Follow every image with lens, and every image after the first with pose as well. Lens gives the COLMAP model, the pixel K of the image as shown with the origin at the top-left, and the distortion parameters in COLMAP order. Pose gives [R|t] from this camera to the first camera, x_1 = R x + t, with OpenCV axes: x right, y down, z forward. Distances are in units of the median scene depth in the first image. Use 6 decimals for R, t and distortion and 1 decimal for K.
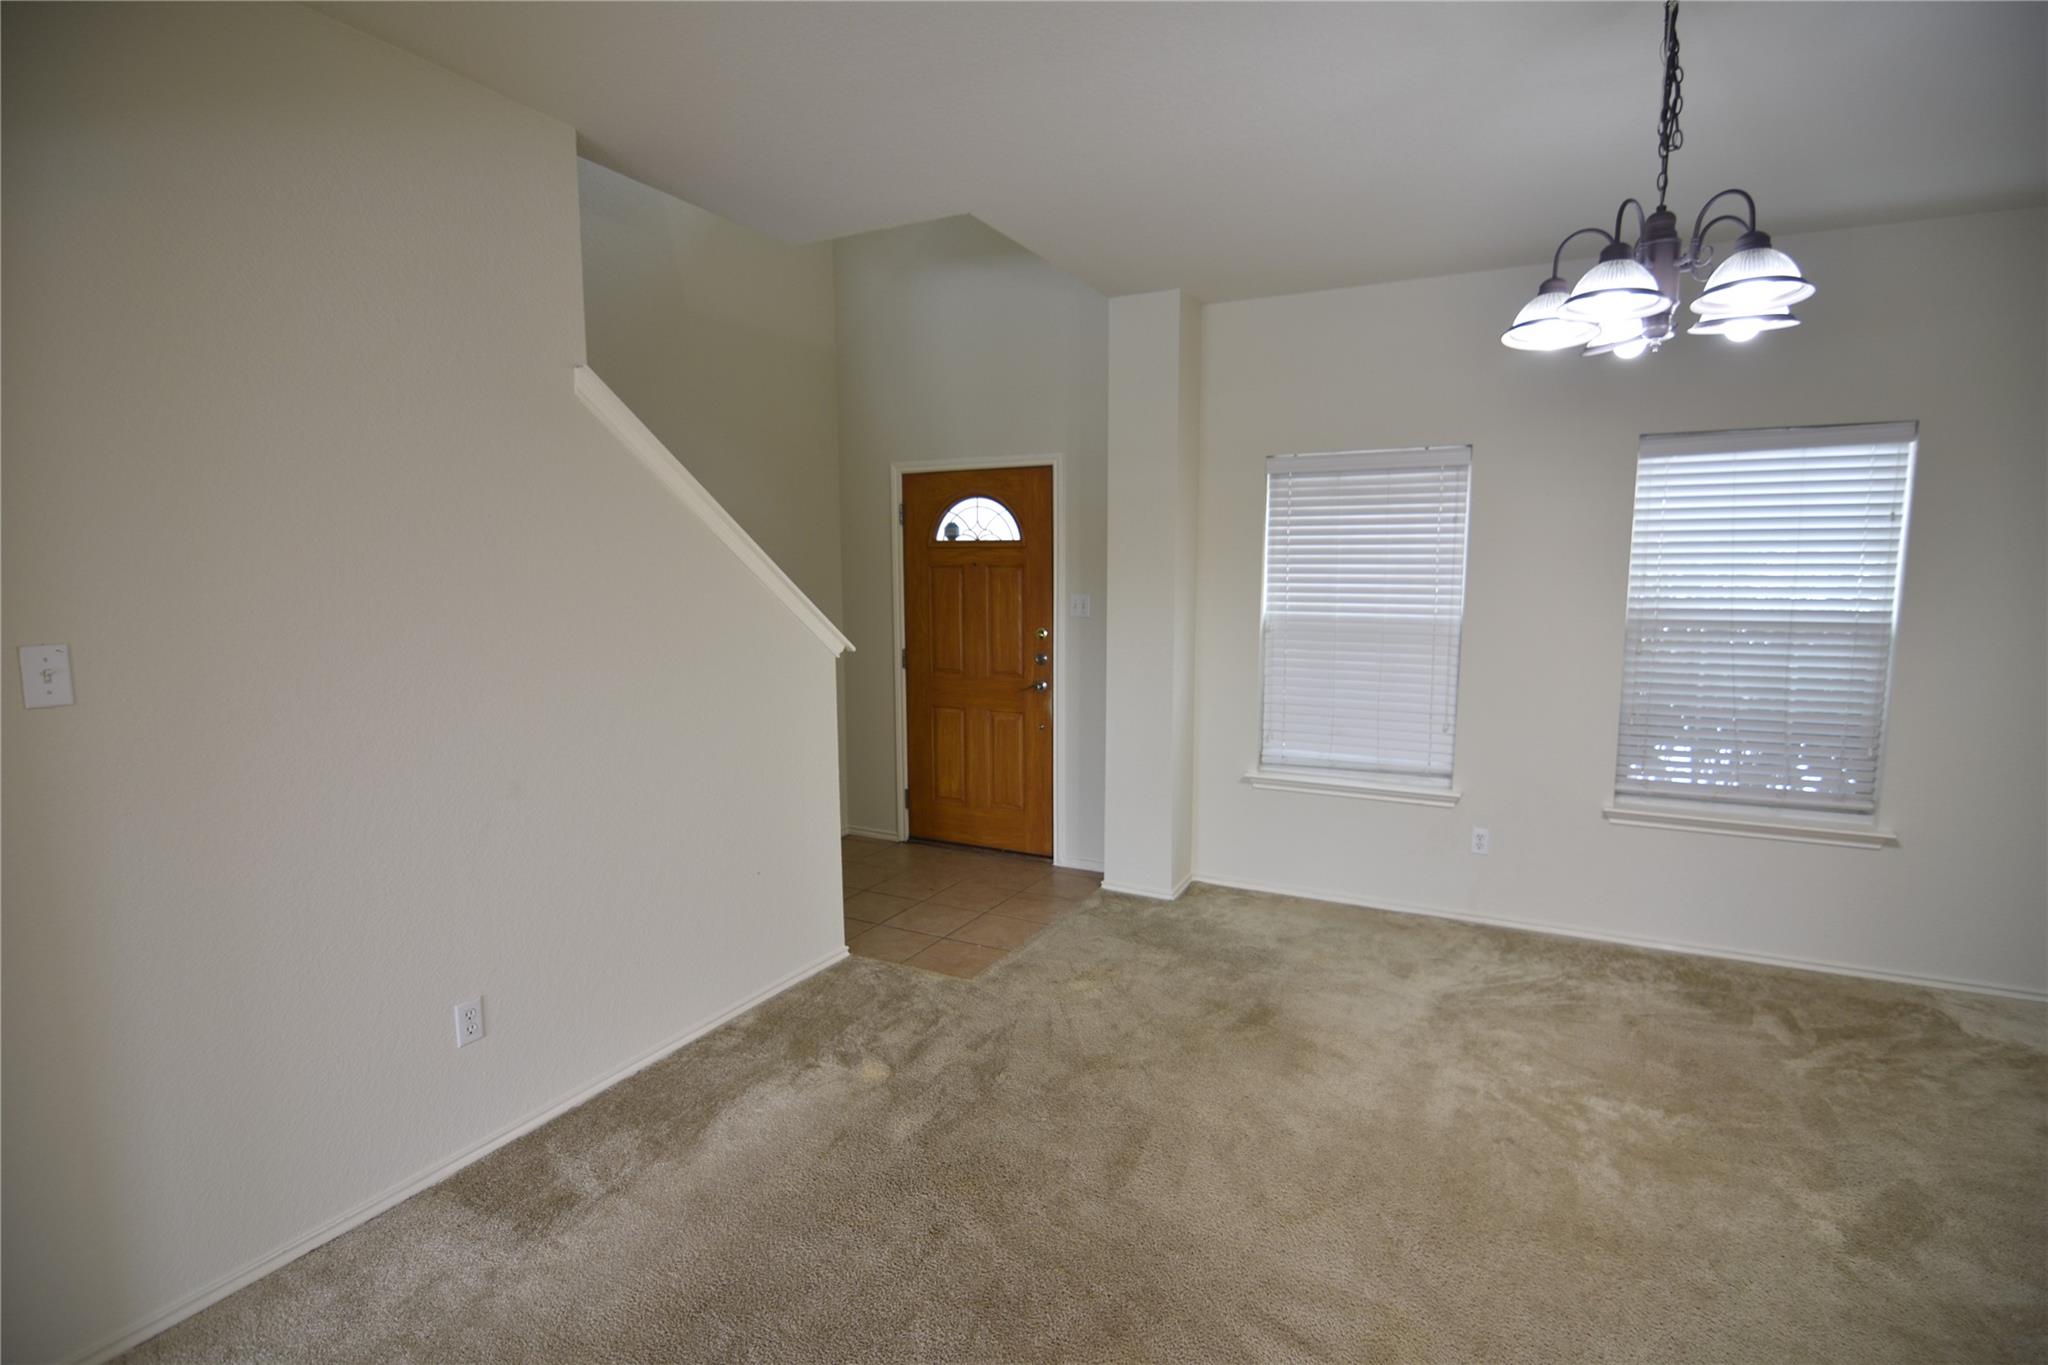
lens RADIAL K [[973.1, 0, 1042.2], [0, 973.1, 690.0], [0, 0, 1]] dist [-0.003574, -0.015646]
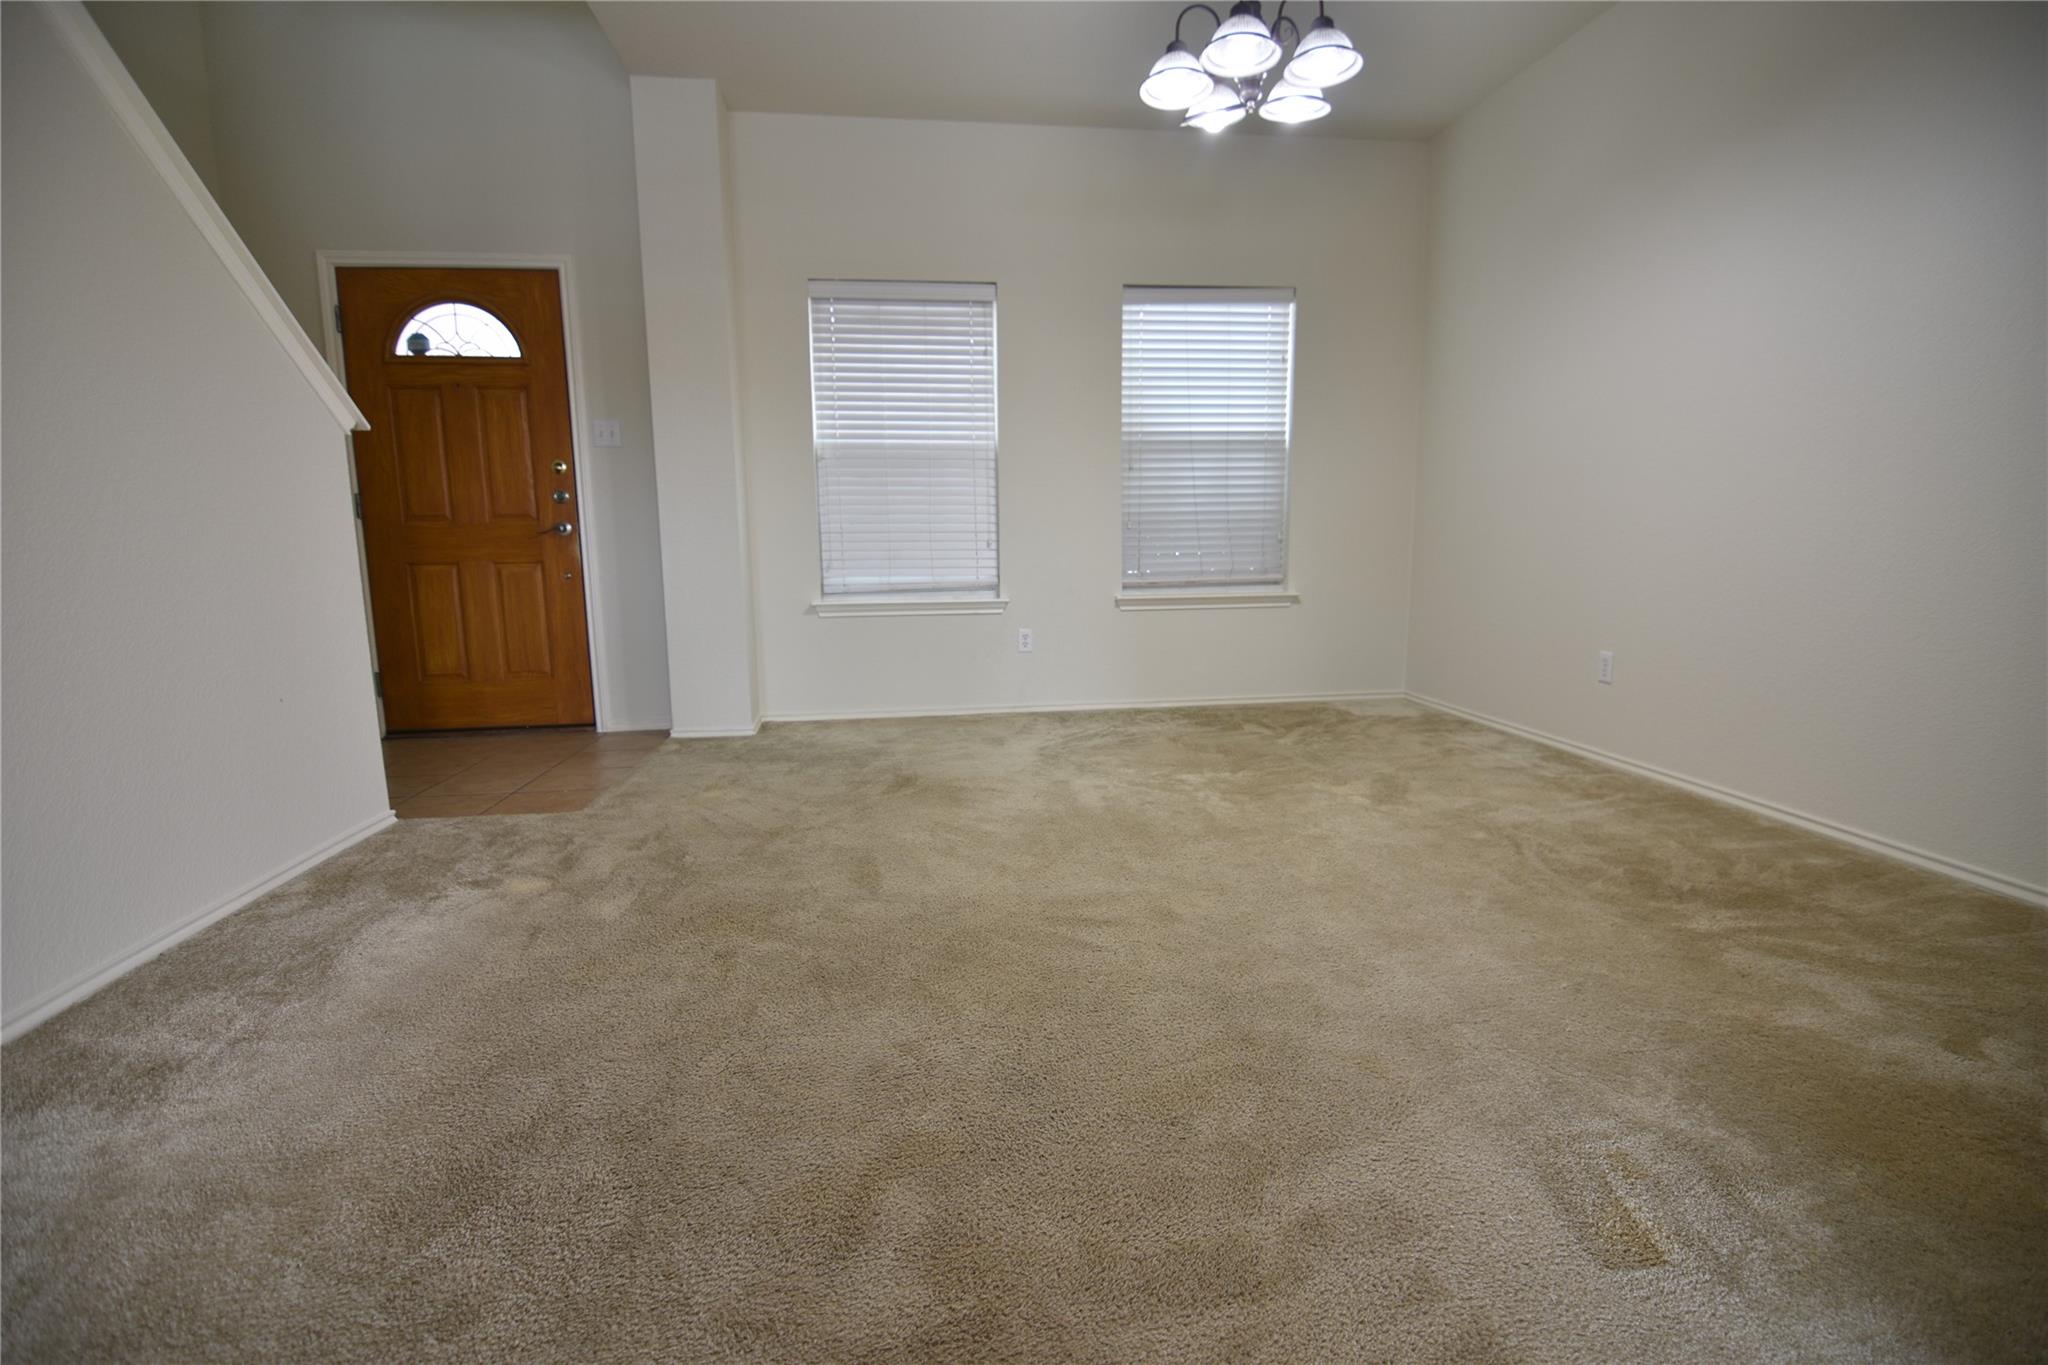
lens RADIAL K [[973.1, 0, 1042.2], [0, 973.1, 690.0], [0, 0, 1]] dist [-0.003574, -0.015646]
pose [[0.817196, -0.097559, 0.568043, -0.187804], [0.081561, 0.995227, 0.053591, 0.151722], [-0.570559, 0.002535, 0.821252, 0.045862]]
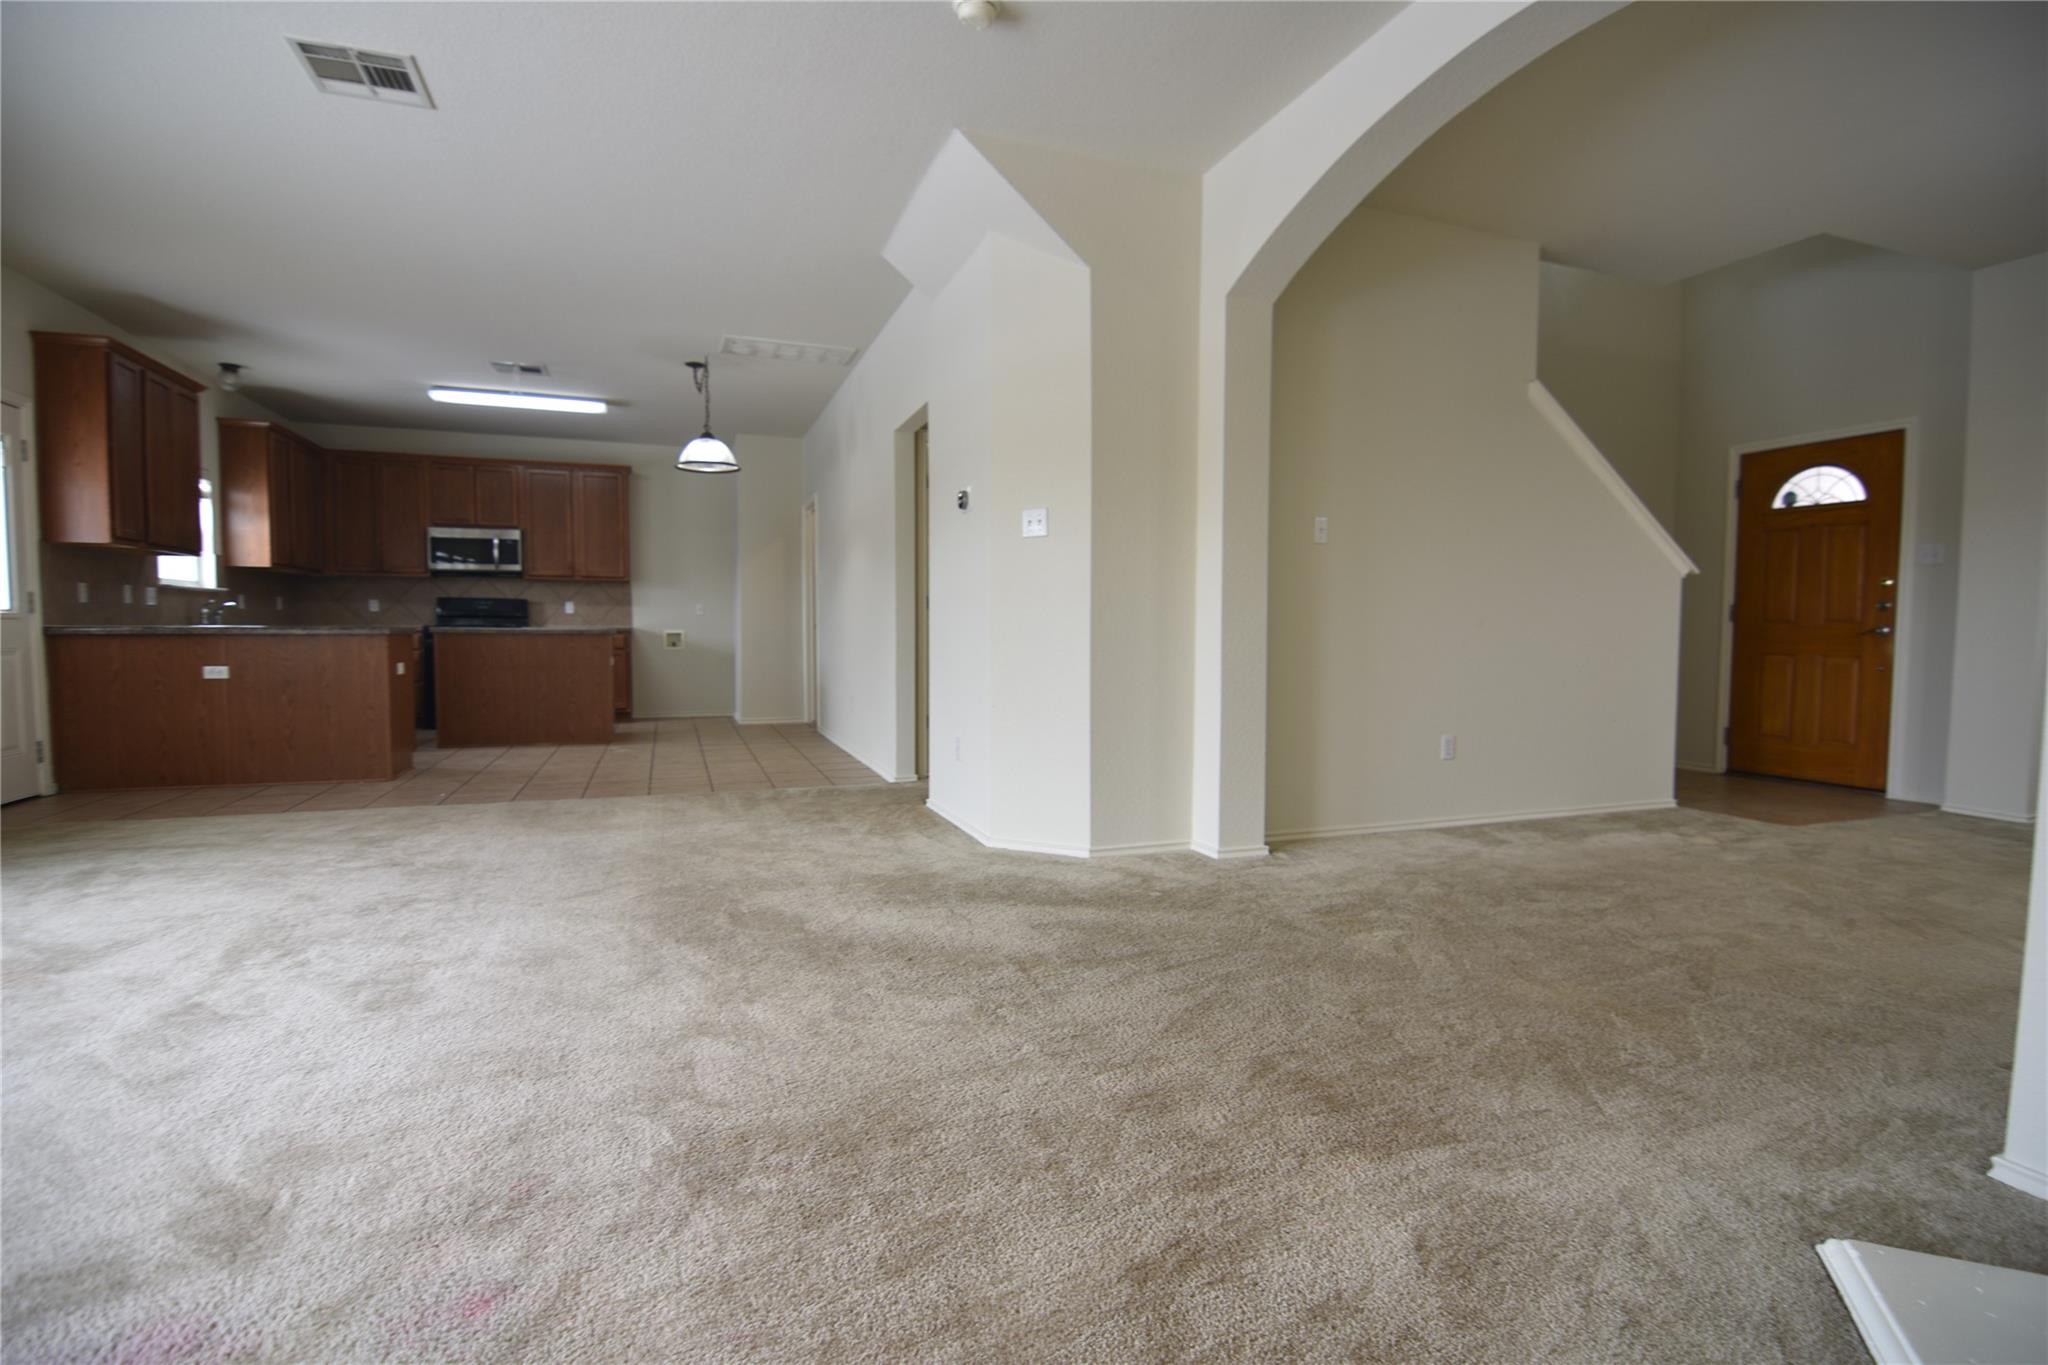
lens RADIAL K [[980.0, 0, 1042.1], [0, 980.0, 688.2], [0, 0, 1]] dist [-0.004487, -0.012220]
pose [[0.743698, 0.044778, -0.667015, 0.031950], [-0.088485, 0.995569, -0.031823, 0.209803], [0.662634, 0.082688, 0.744365, -0.503958]]
